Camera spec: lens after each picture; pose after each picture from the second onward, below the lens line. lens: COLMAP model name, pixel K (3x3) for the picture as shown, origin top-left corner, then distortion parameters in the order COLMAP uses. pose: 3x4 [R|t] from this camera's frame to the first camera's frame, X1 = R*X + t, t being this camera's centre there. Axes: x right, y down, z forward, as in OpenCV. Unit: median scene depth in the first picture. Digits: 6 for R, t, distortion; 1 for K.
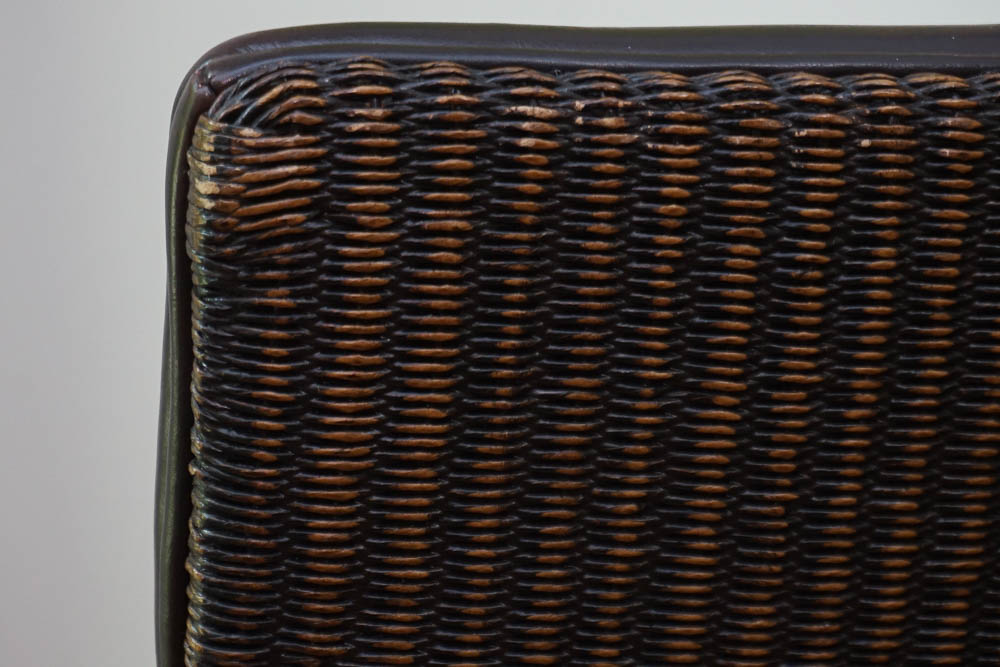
lens RADIAL K [[2755.8, 0, 499.7], [0, 2755.8, 333.2], [0, 0, 1]] dist [-0.027075, 0.000000]
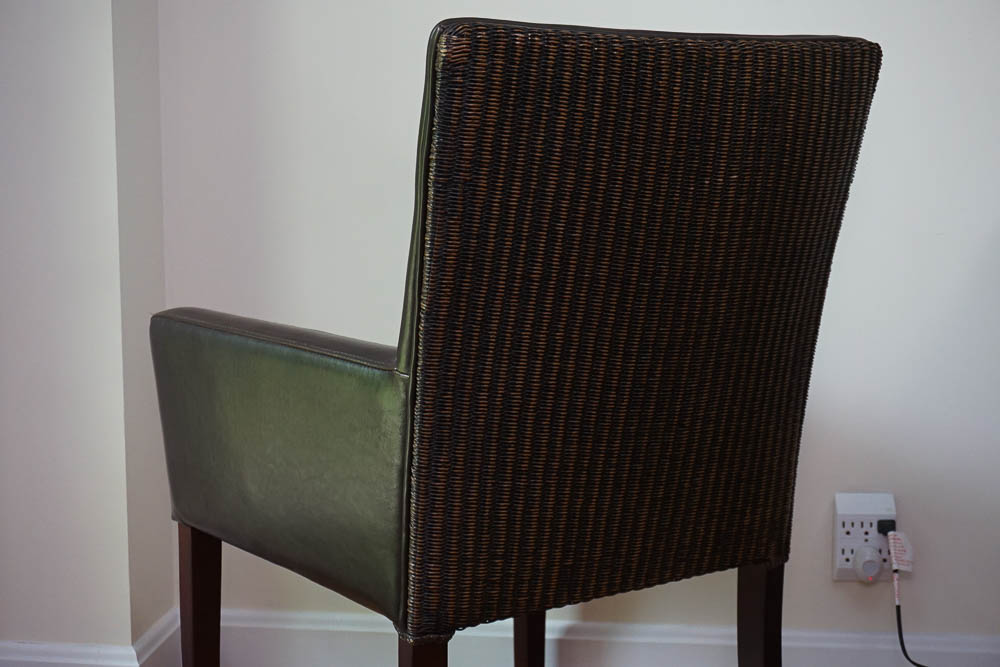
lens RADIAL K [[1568.6, 0, 500.3], [0, 1568.6, 334.2], [0, 0, 1]] dist [-0.004250, 0.000000]
pose [[0.990565, -0.023853, 0.134951, -0.335368], [0.034575, 0.996379, -0.077675, 0.534994], [-0.132610, 0.081608, 0.987803, -1.256701]]
